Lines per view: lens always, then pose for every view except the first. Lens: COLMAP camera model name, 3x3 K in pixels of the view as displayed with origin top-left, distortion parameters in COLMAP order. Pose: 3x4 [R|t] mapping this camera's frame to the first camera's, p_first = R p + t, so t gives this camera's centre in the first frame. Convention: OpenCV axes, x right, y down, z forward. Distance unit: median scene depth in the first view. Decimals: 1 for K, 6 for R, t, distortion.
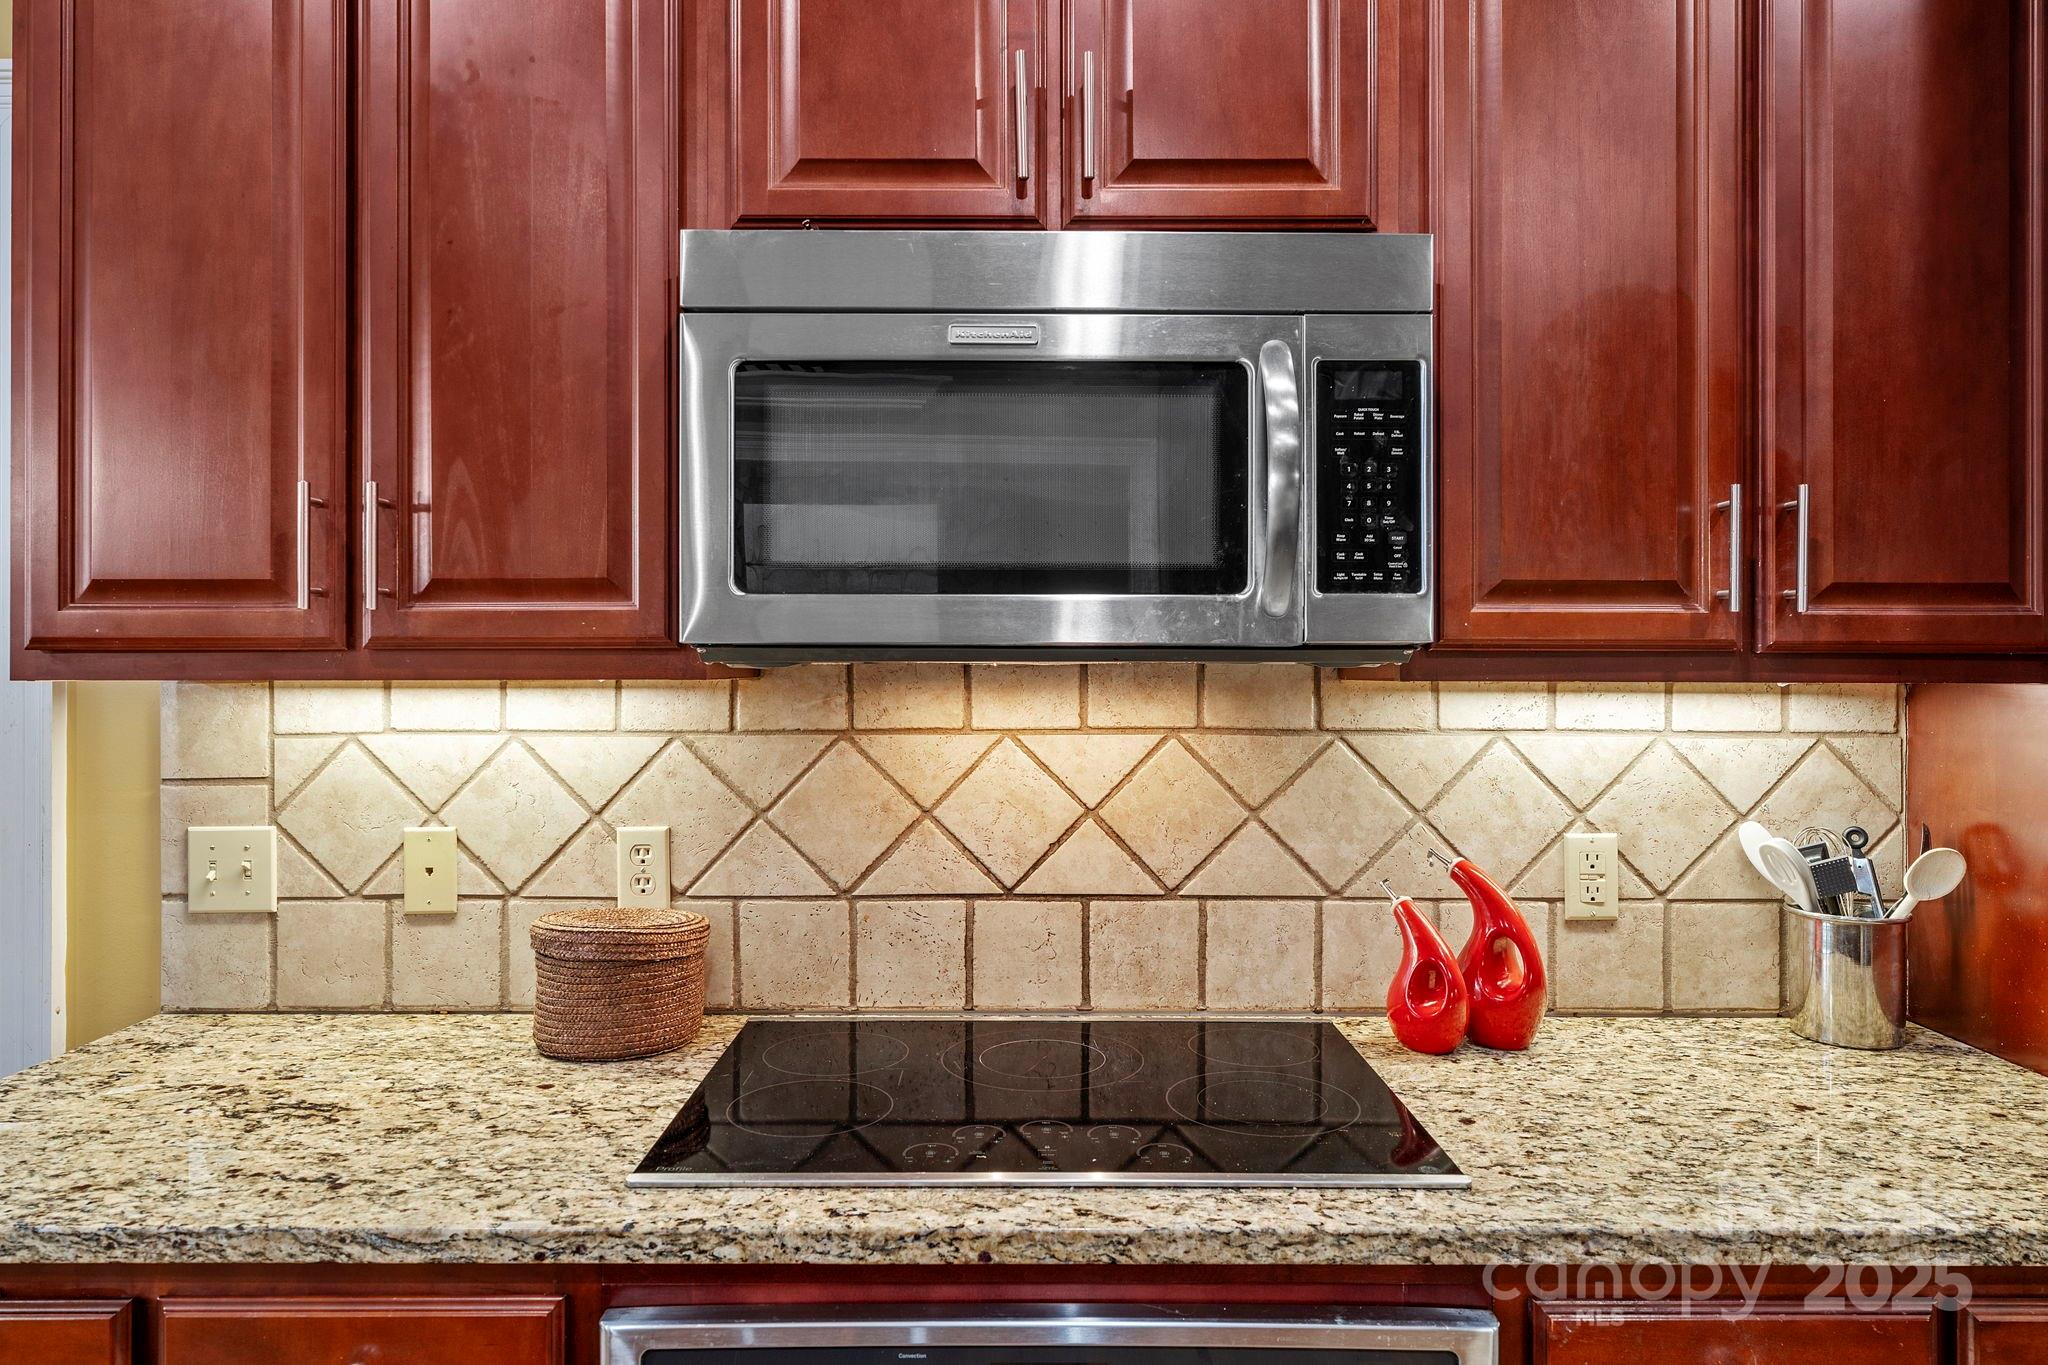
lens RADIAL K [[1299.1, 0, 1023.5], [0, 1299.1, 655.0], [0, 0, 1]] dist [0.001304, 0.002354]
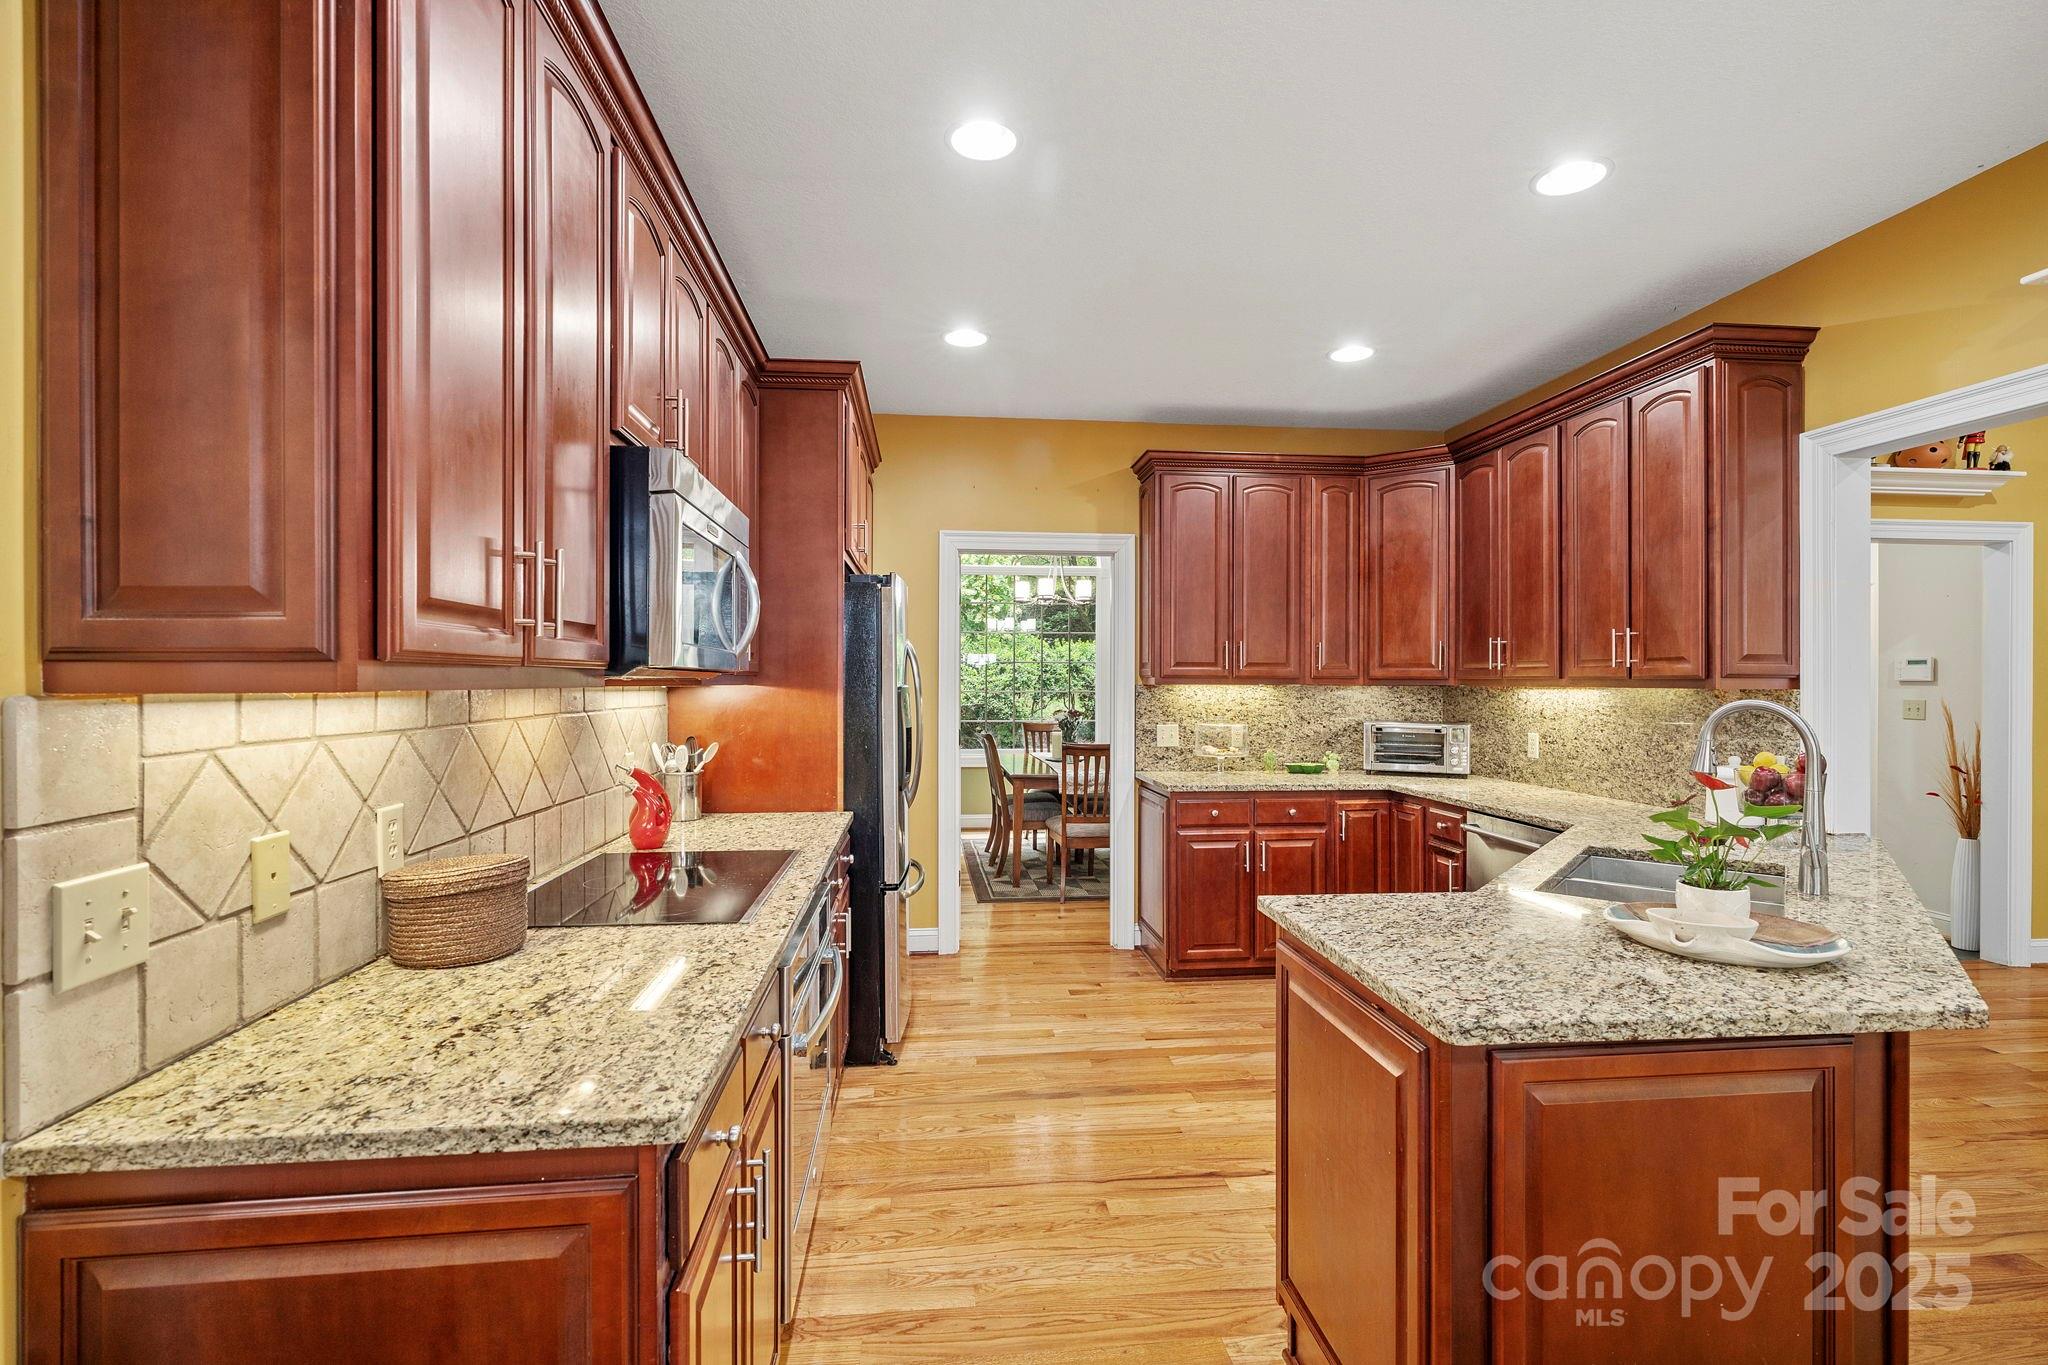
lens RADIAL K [[927.0, 0, 1019.6], [0, 927.0, 680.7], [0, 0, 1]] dist [-0.005578, 0.001414]
pose [[-0.104022, 0.000060, 0.994575, -1.249372], [-0.002612, 0.999997, -0.000334, 0.008936], [-0.994572, -0.002633, -0.104021, 0.483761]]
